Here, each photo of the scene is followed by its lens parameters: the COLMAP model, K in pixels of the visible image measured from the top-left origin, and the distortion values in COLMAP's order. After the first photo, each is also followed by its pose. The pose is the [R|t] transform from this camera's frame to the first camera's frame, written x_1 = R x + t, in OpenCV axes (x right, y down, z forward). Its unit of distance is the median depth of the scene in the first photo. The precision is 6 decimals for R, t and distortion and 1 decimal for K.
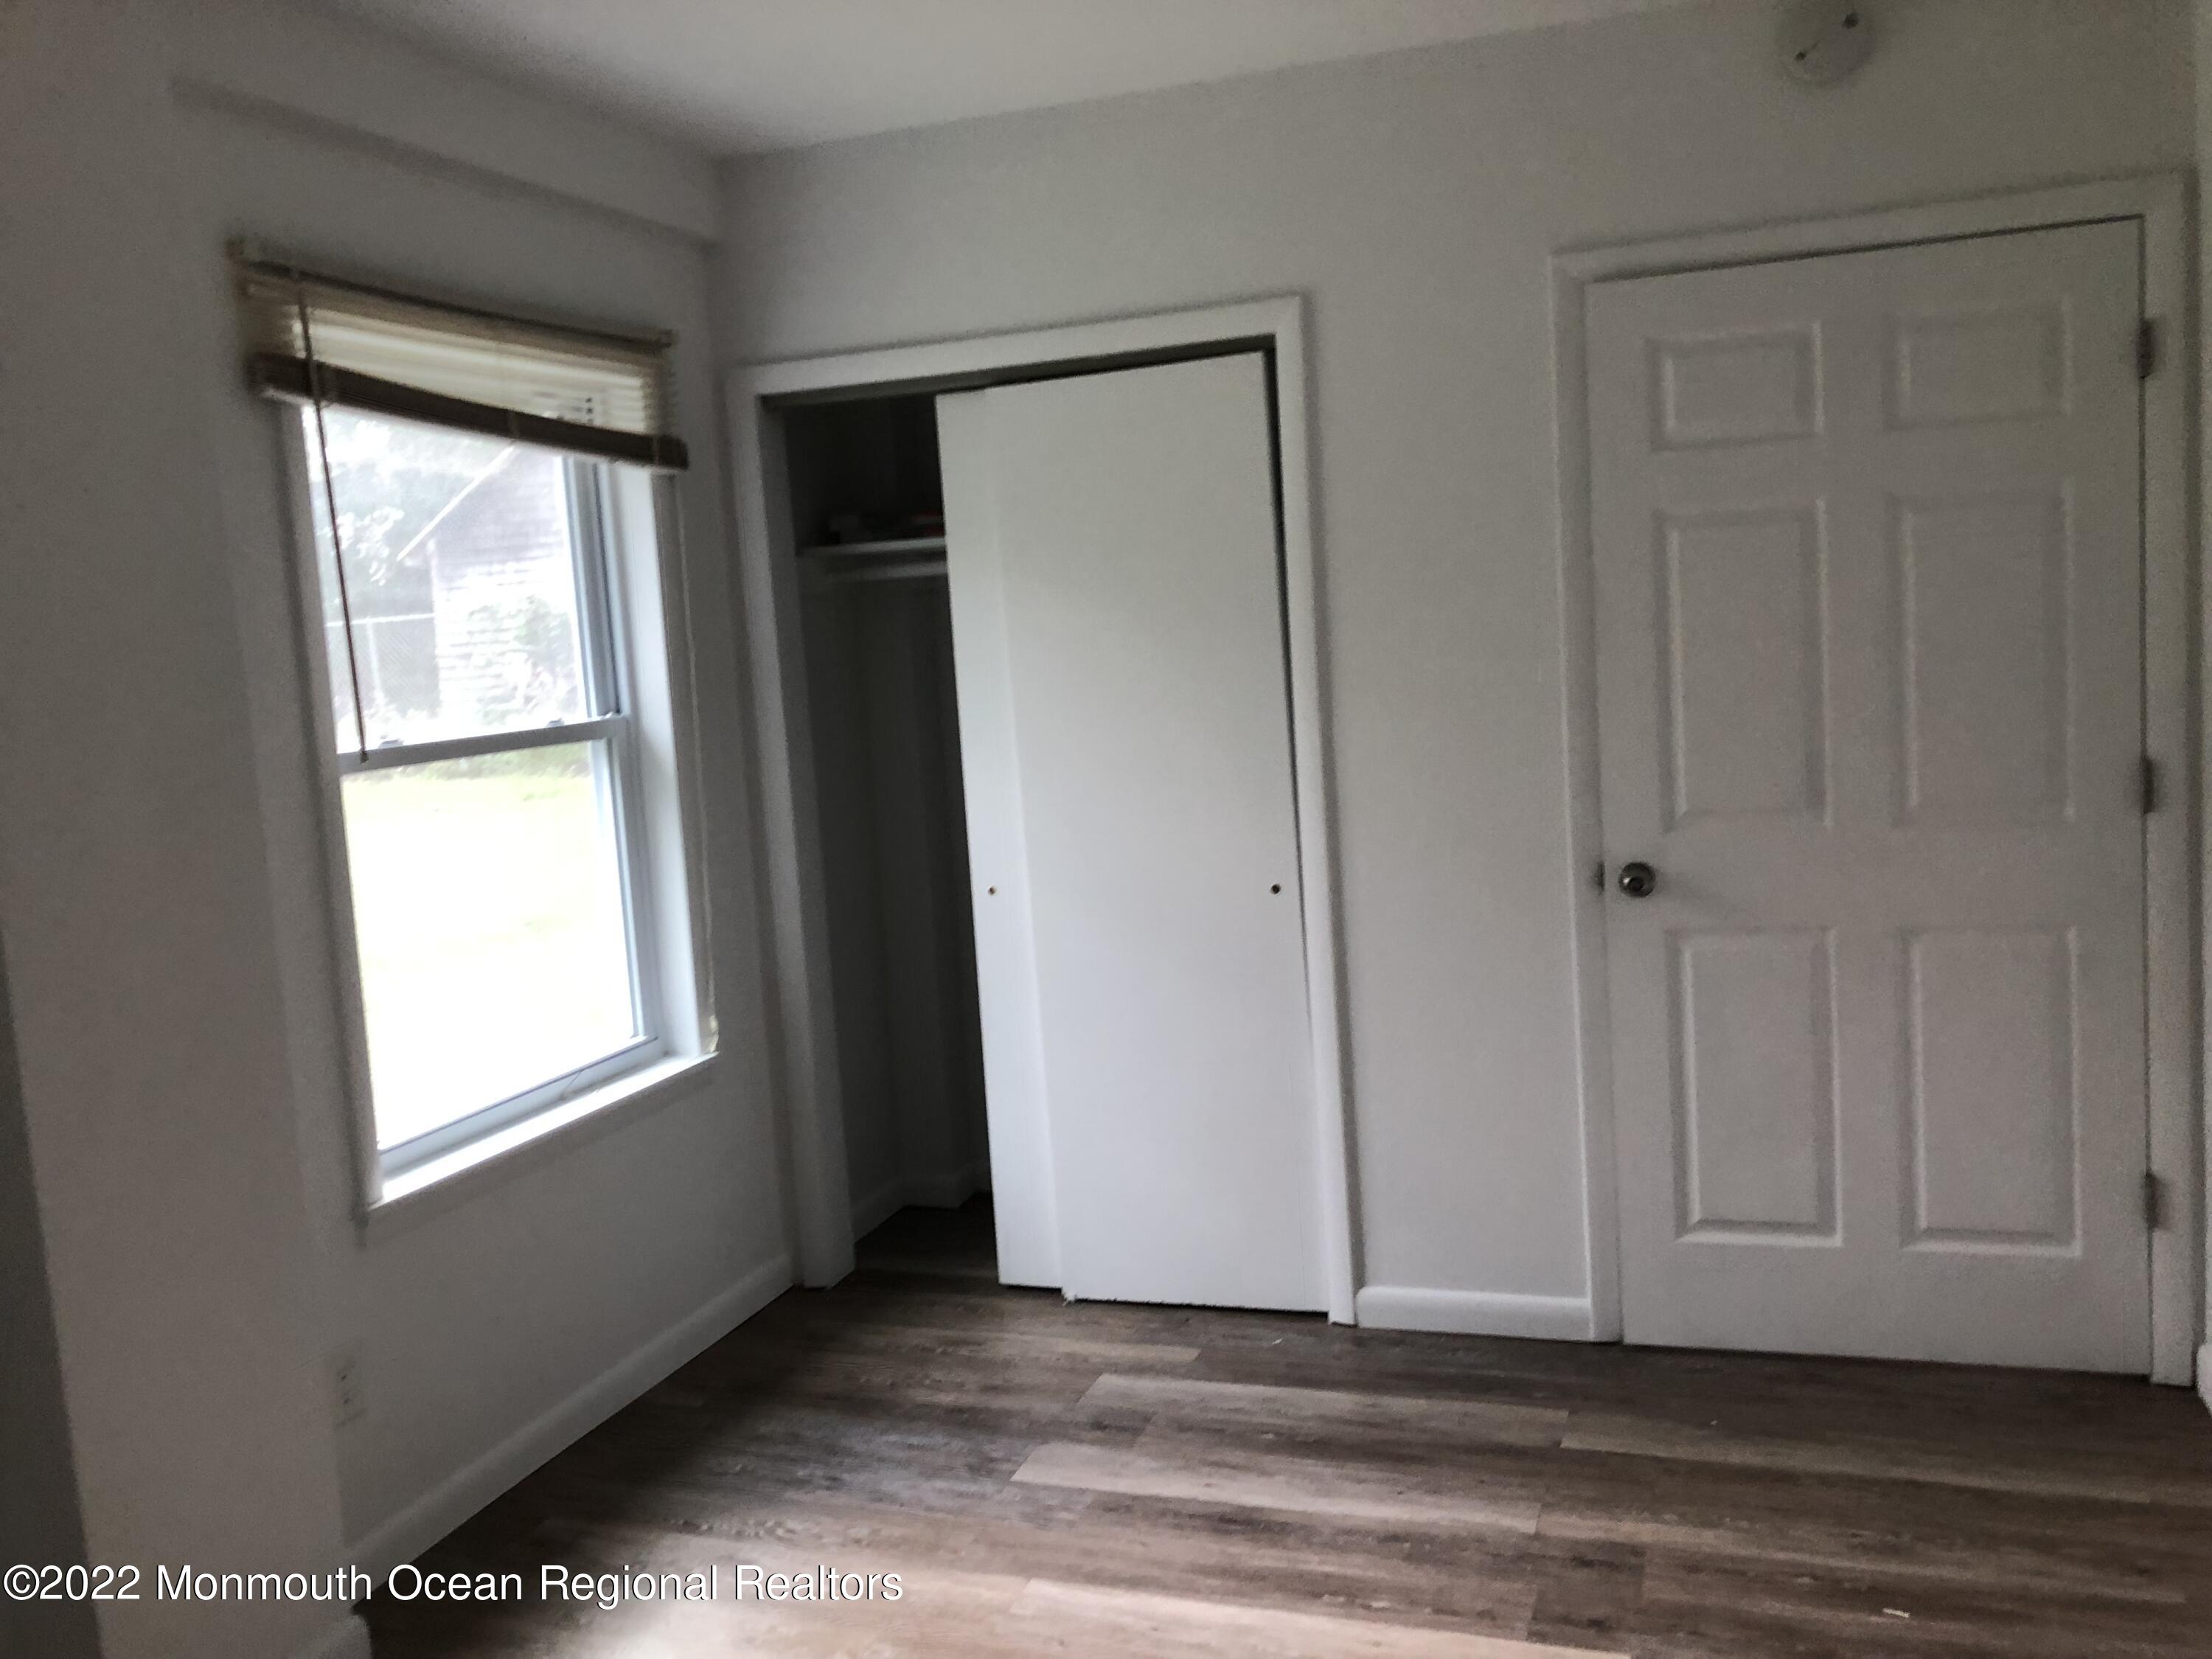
lens RADIAL K [[1891.2, 0, 1106.0], [0, 1891.2, 829.5], [0, 0, 1]] dist [0.019064, 0.006815]
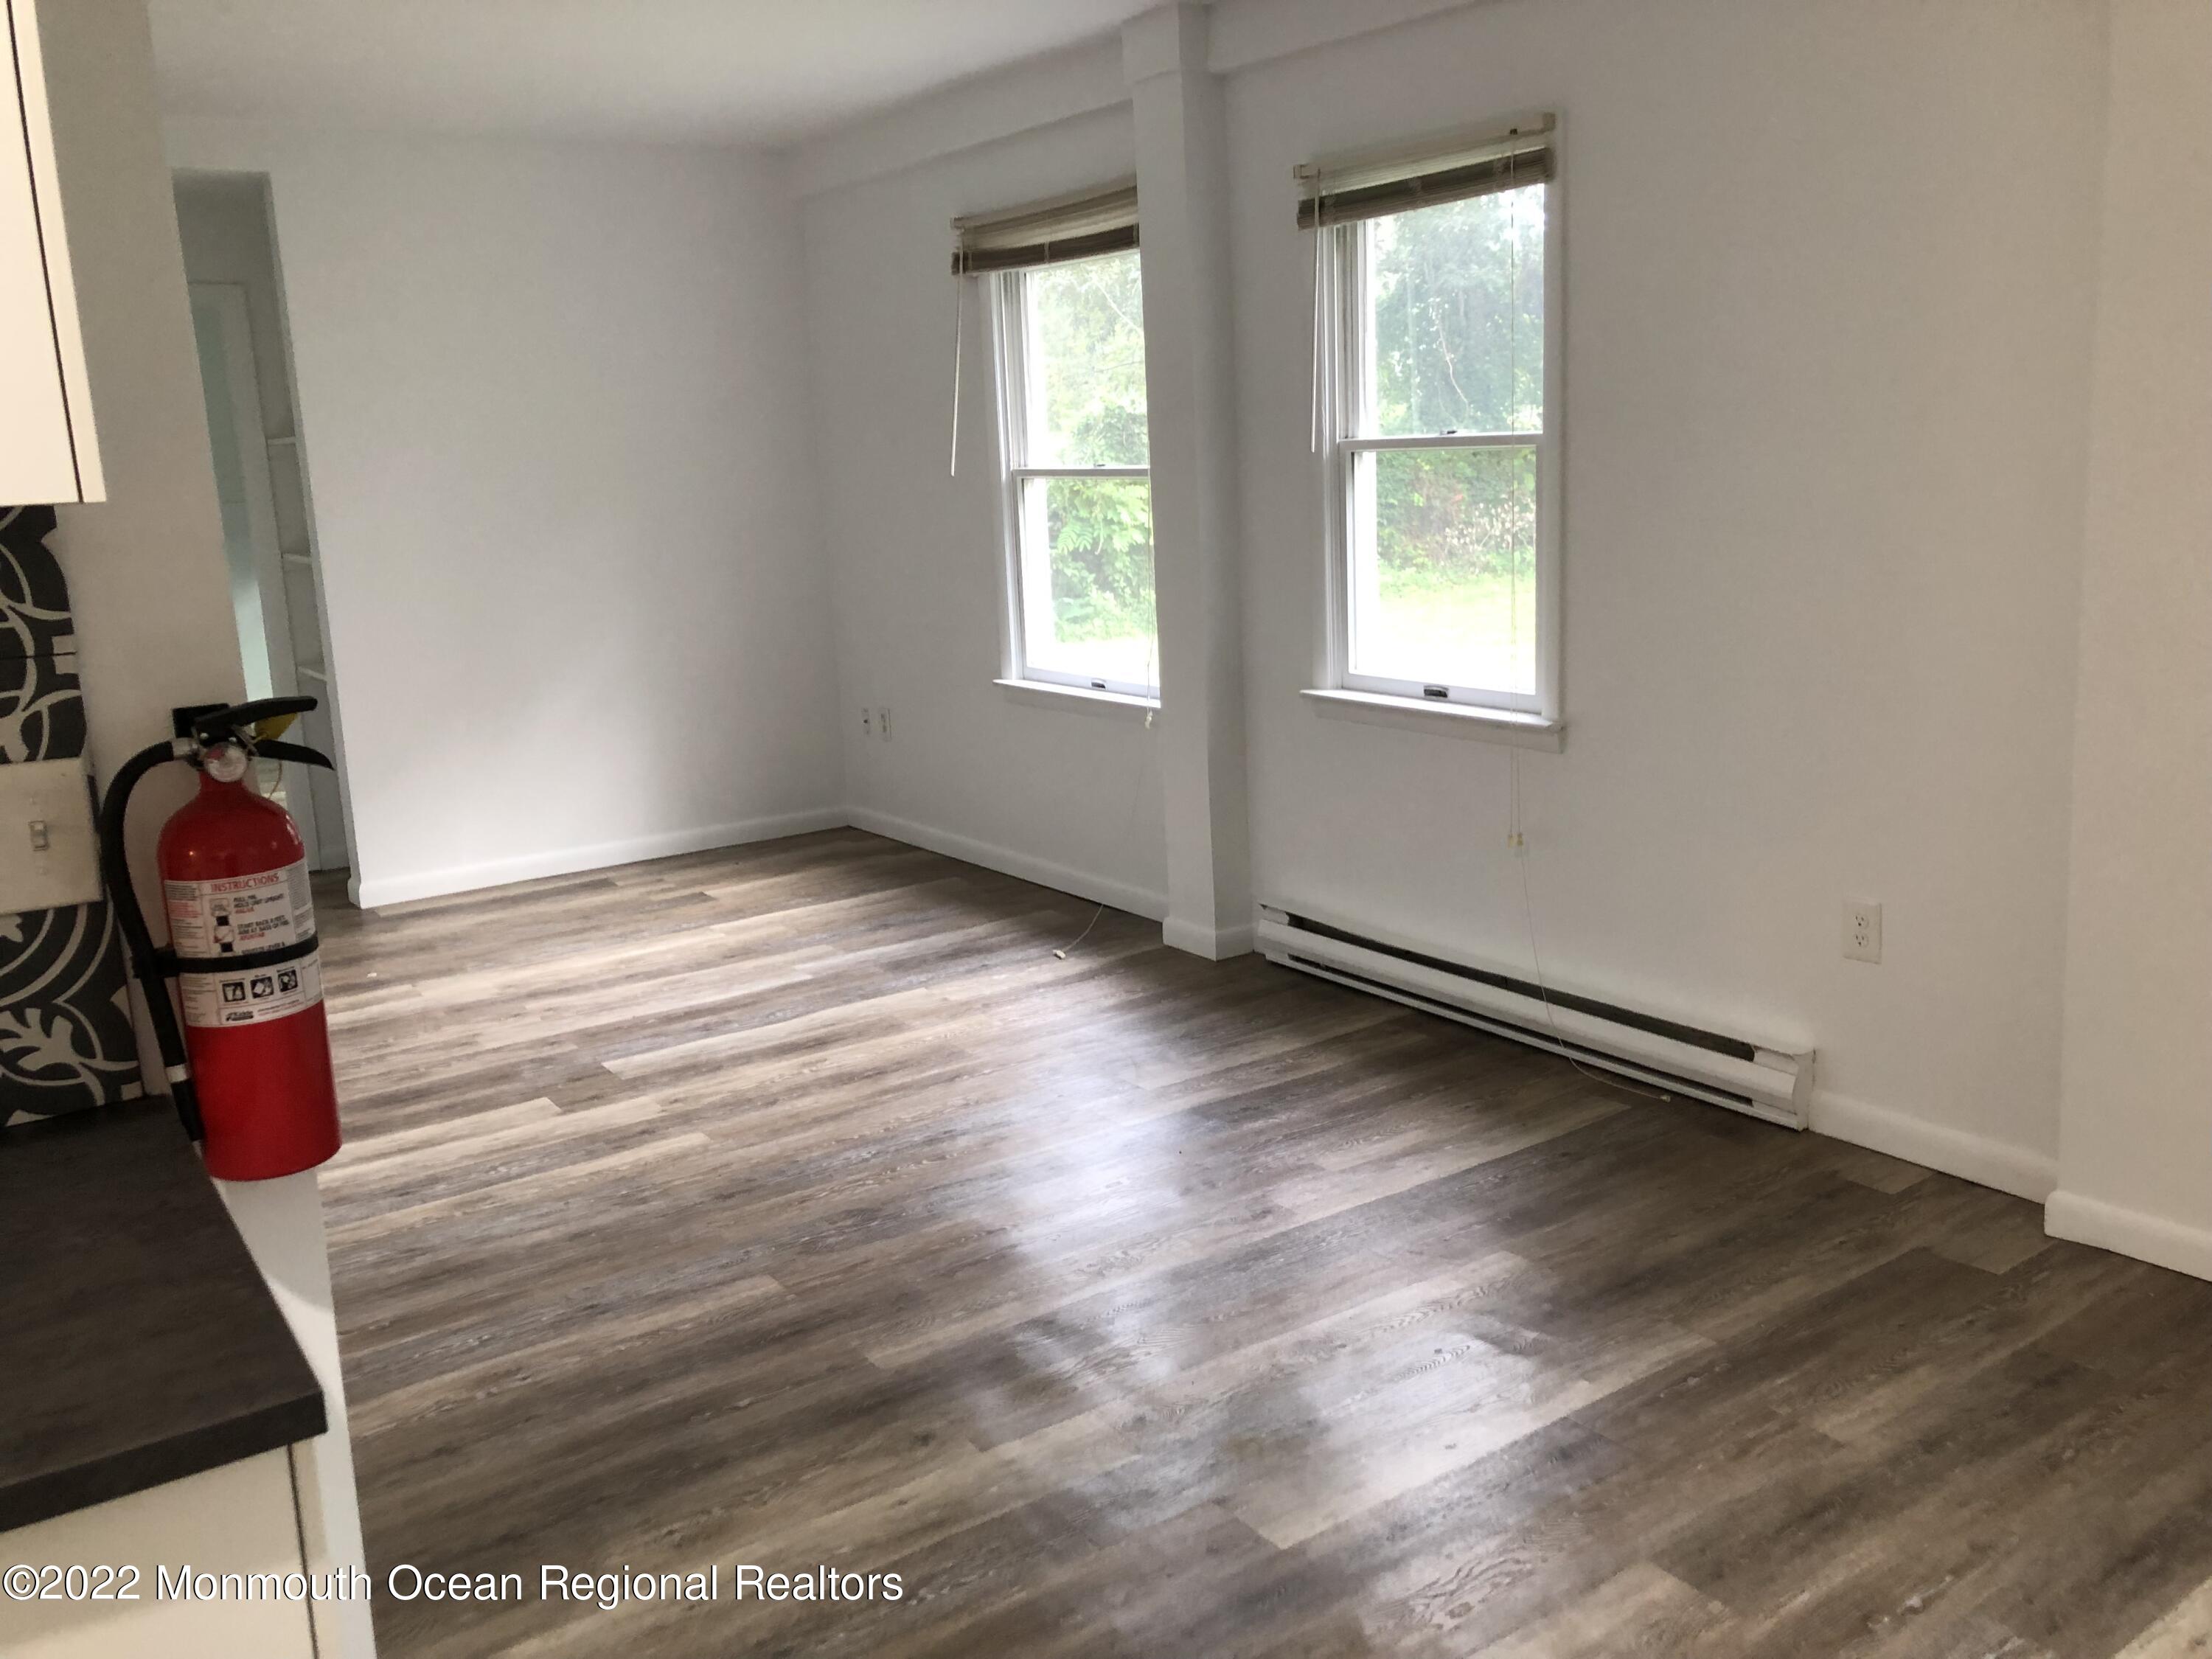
lens RADIAL K [[1791.4, 0, 1106.0], [0, 1791.4, 829.5], [0, 0, 1]] dist [0.006769, 0.007195]
pose [[-0.578934, 0.258360, -0.773360, 1.012847], [-0.006749, 0.946921, 0.321395, -0.255937], [0.815346, 0.191286, -0.546461, 1.977678]]
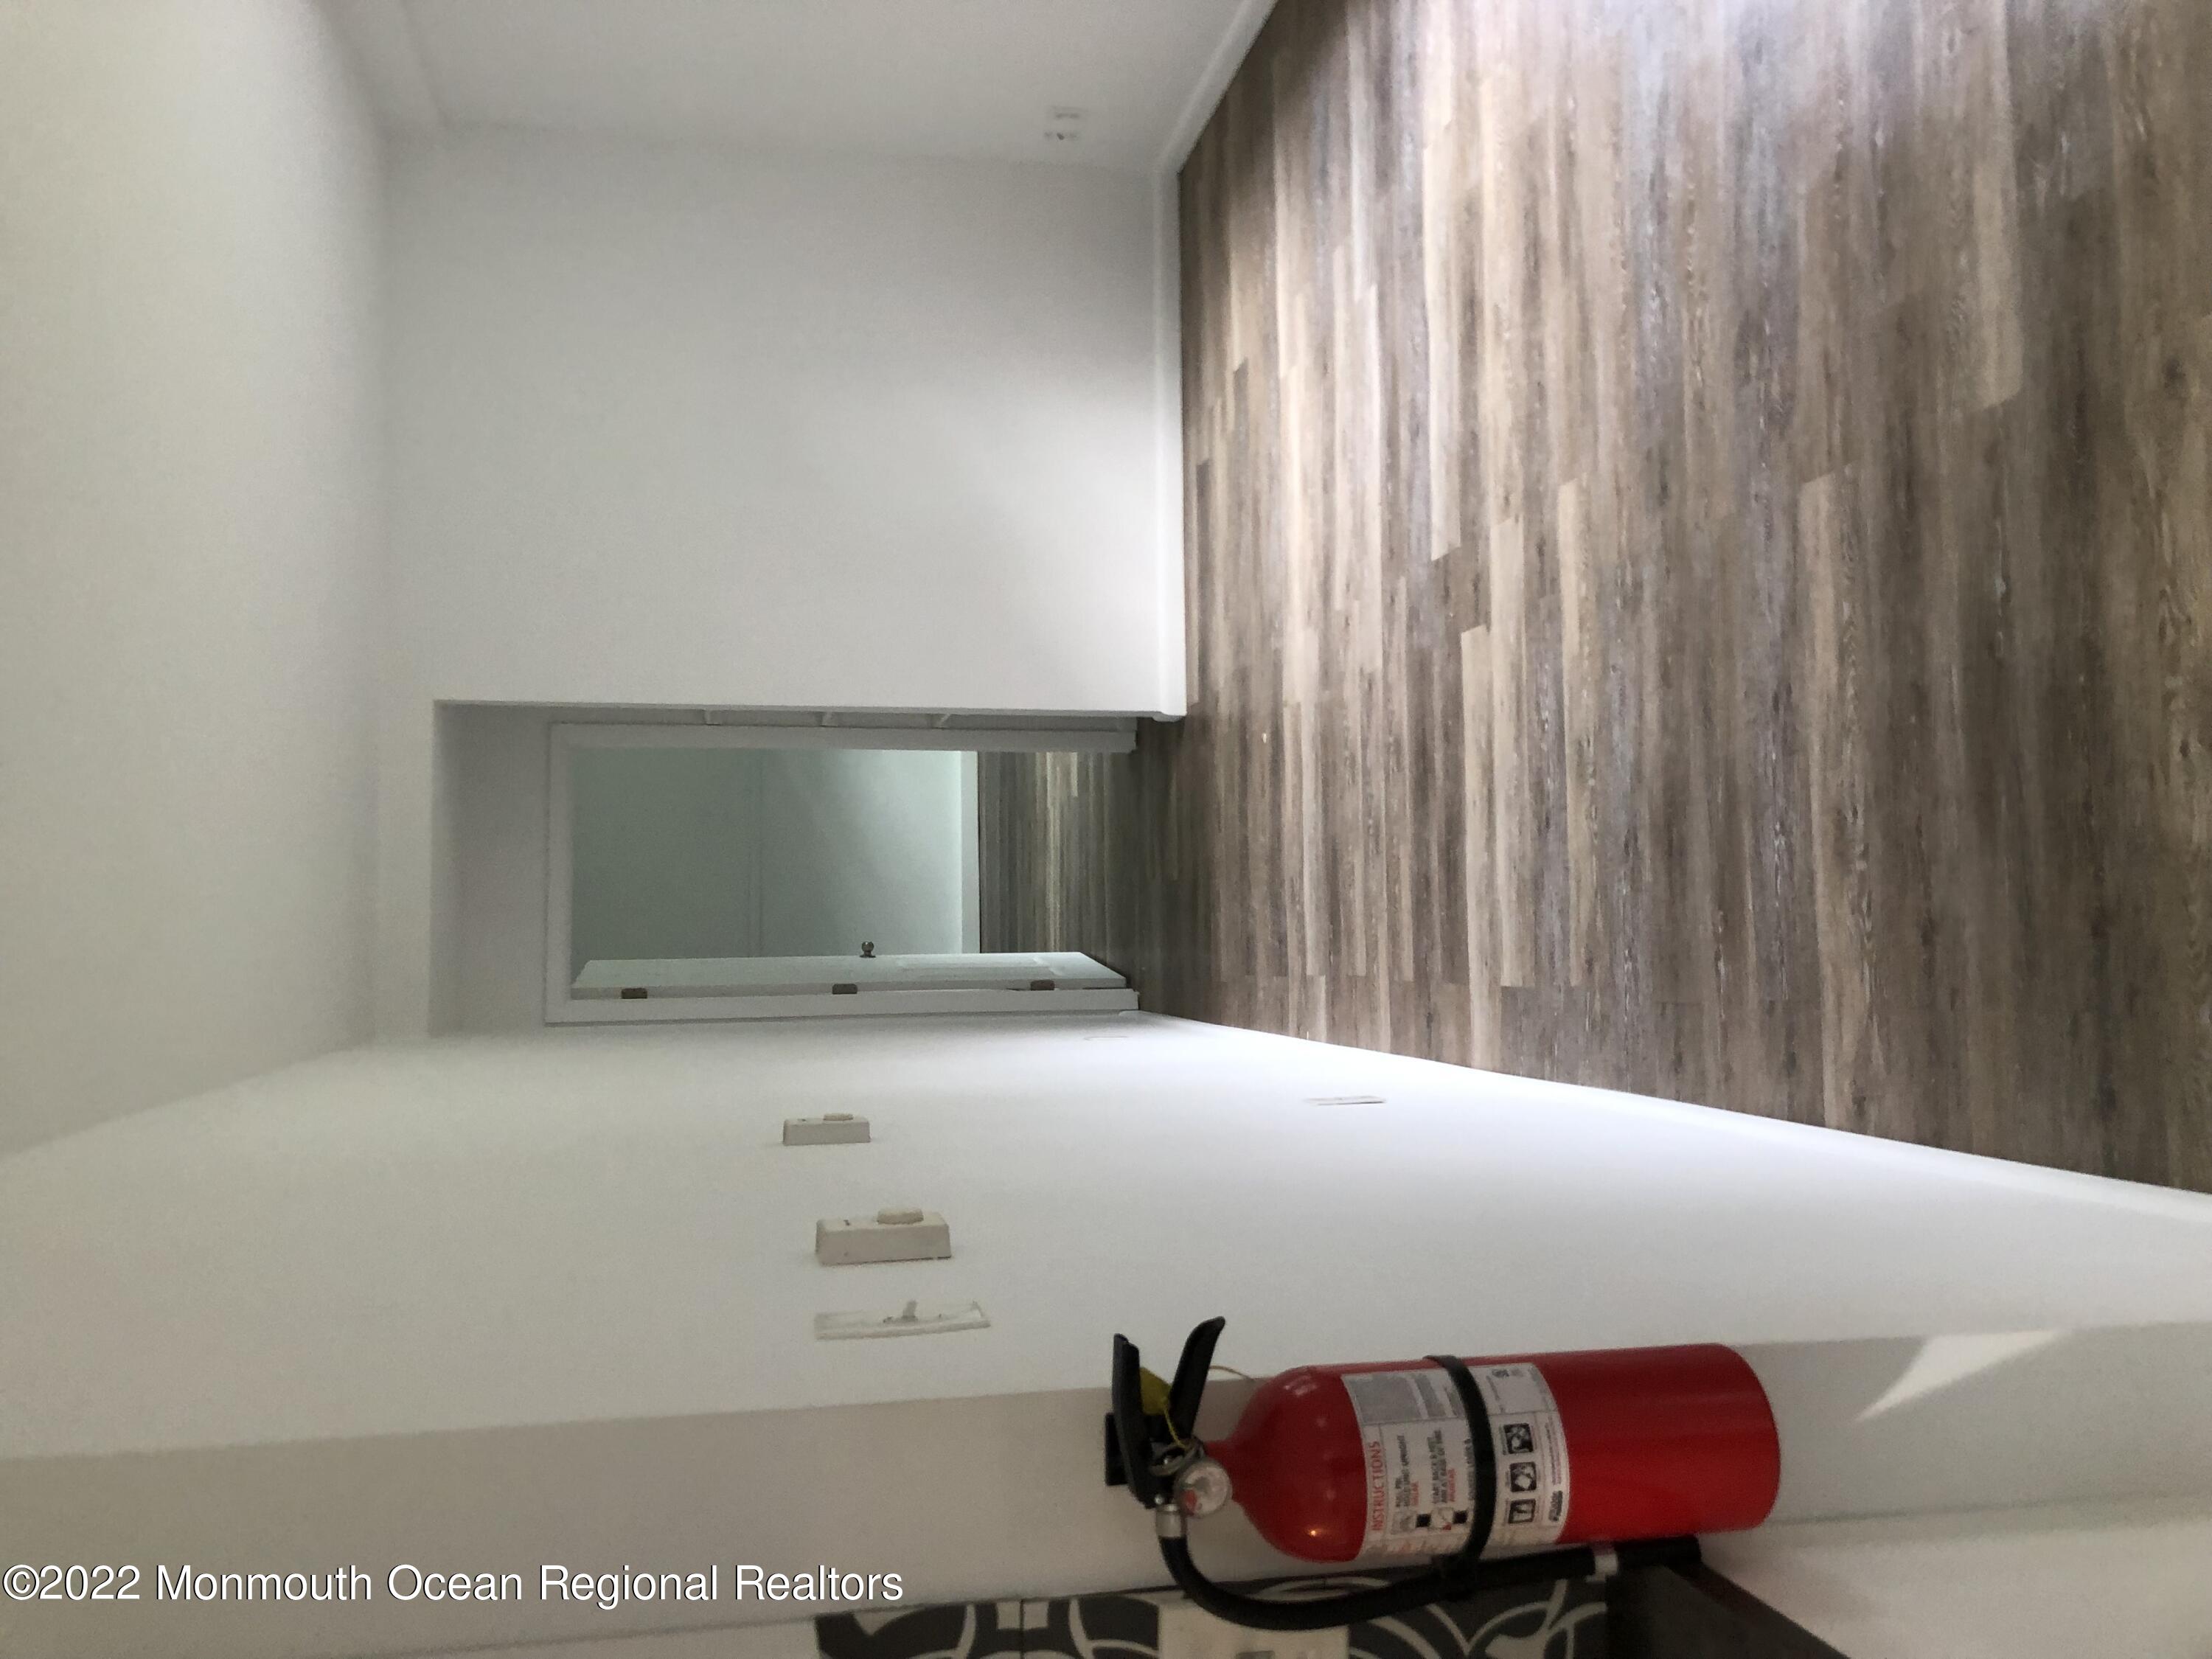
lens RADIAL K [[1891.2, 0, 1106.0], [0, 1891.2, 829.5], [0, 0, 1]] dist [0.019064, 0.006815]
pose [[0.139233, 0.909742, -0.391131, 0.784330], [0.948402, -0.008883, 0.316946, -0.245612], [0.284865, -0.415079, -0.864038, 1.867662]]
